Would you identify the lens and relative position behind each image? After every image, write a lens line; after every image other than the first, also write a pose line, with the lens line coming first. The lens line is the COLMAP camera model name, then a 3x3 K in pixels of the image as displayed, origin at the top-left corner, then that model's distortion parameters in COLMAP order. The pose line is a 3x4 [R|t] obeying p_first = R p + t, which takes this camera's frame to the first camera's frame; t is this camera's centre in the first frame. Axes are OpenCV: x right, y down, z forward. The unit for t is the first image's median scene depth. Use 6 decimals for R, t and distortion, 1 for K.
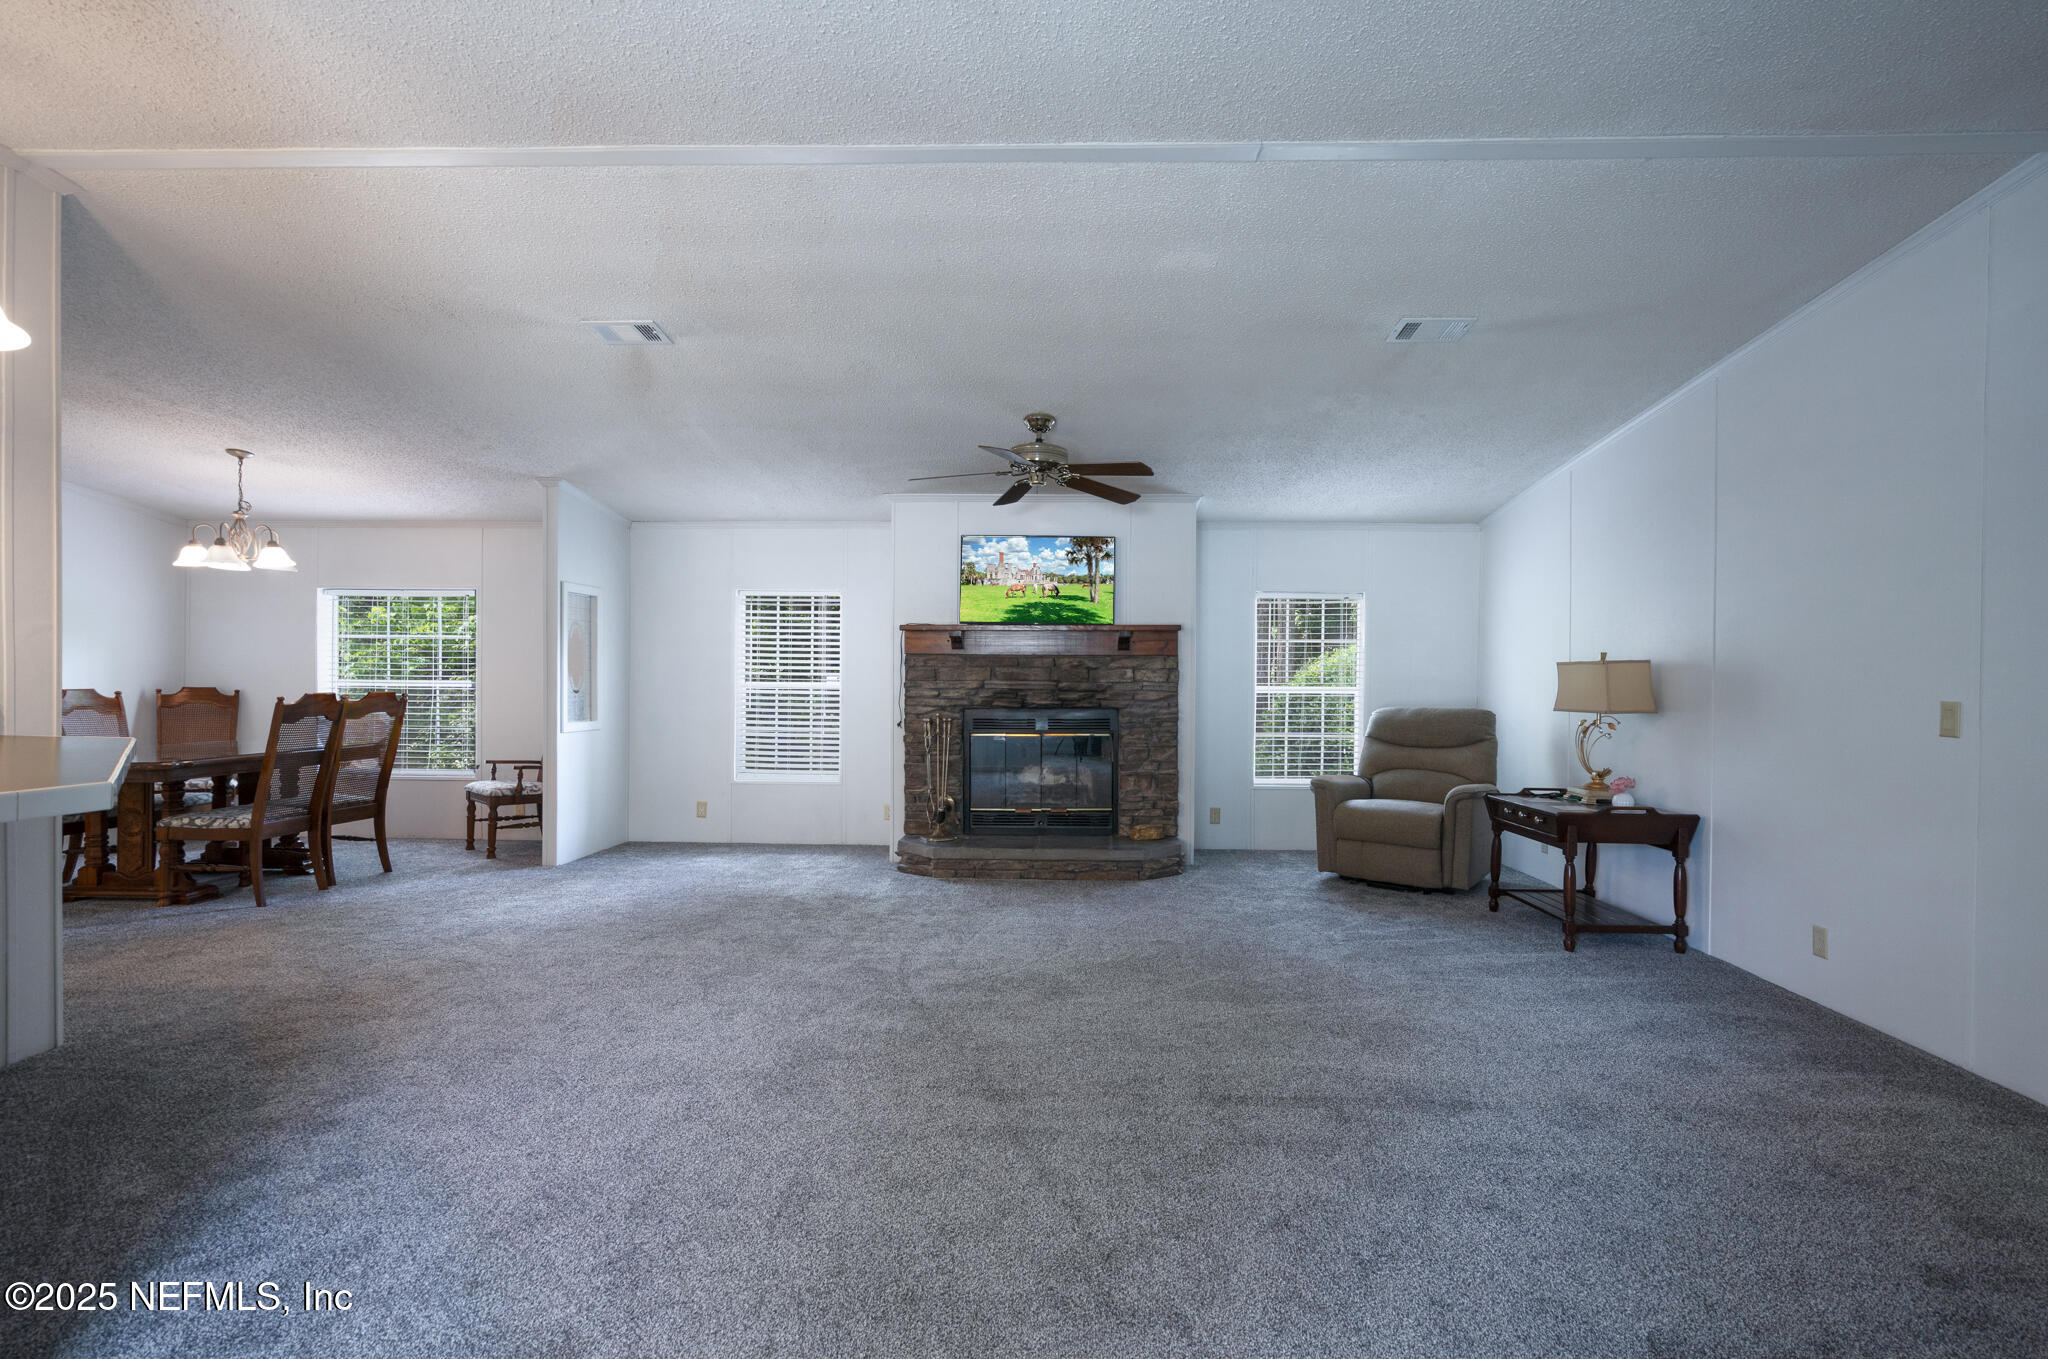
lens RADIAL K [[955.4, 0, 1033.3], [0, 955.4, 676.0], [0, 0, 1]] dist [-0.000498, 0.000110]
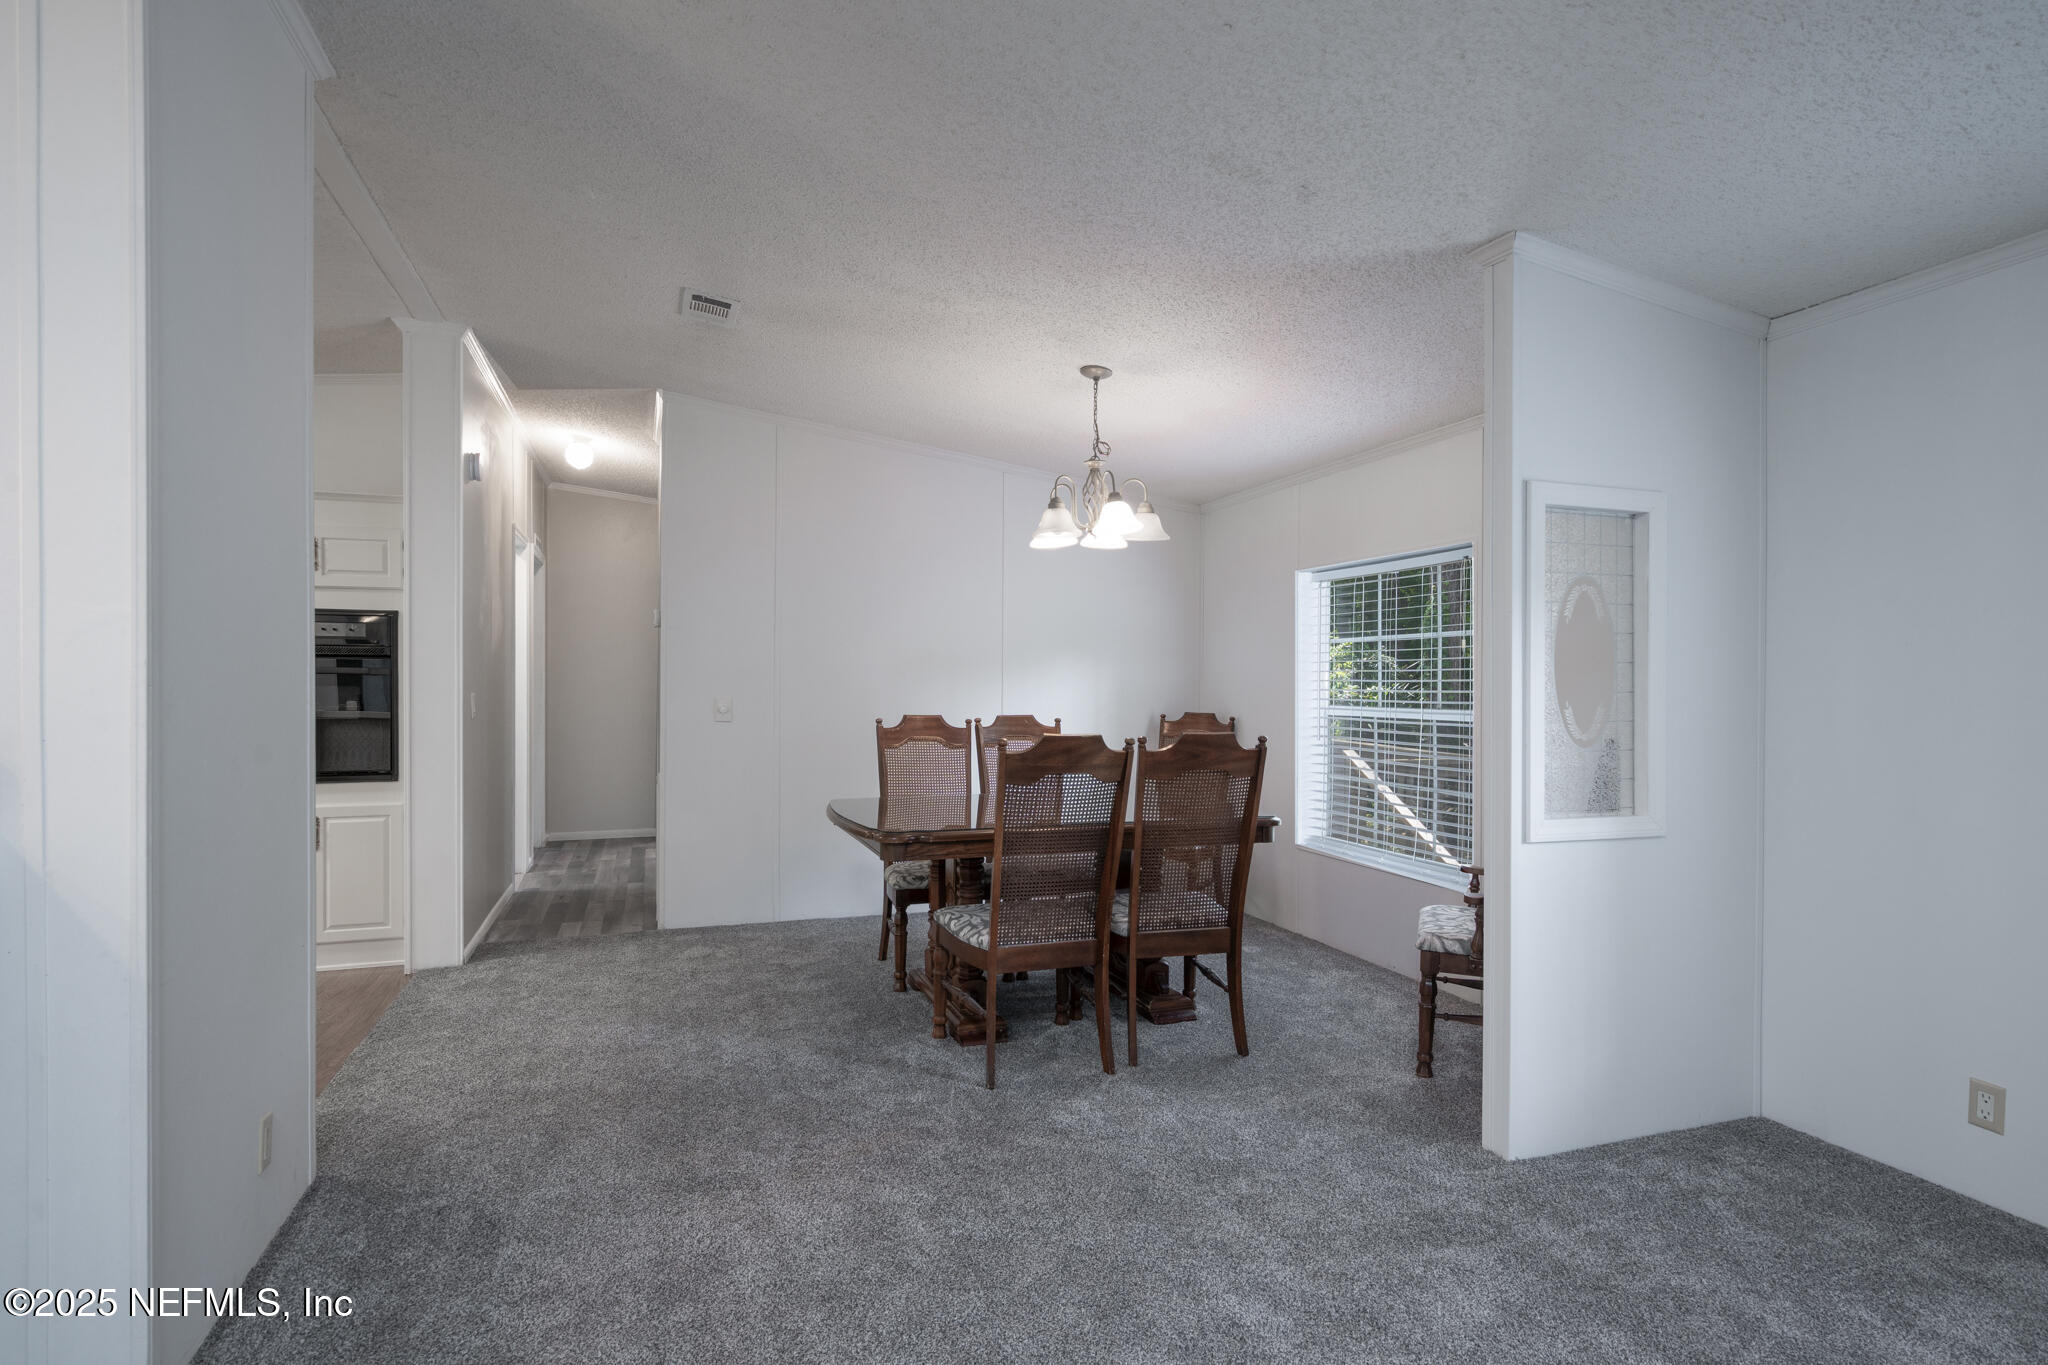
lens RADIAL K [[1034.8, 0, 1032.5], [0, 1034.8, 689.2], [0, 0, 1]] dist [0.004925, 0.001457]
pose [[0.386565, -0.000419, -0.922262, -0.166804], [-0.004618, 0.999986, -0.002390, -0.006066], [0.922251, 0.005183, 0.386558, 0.655040]]
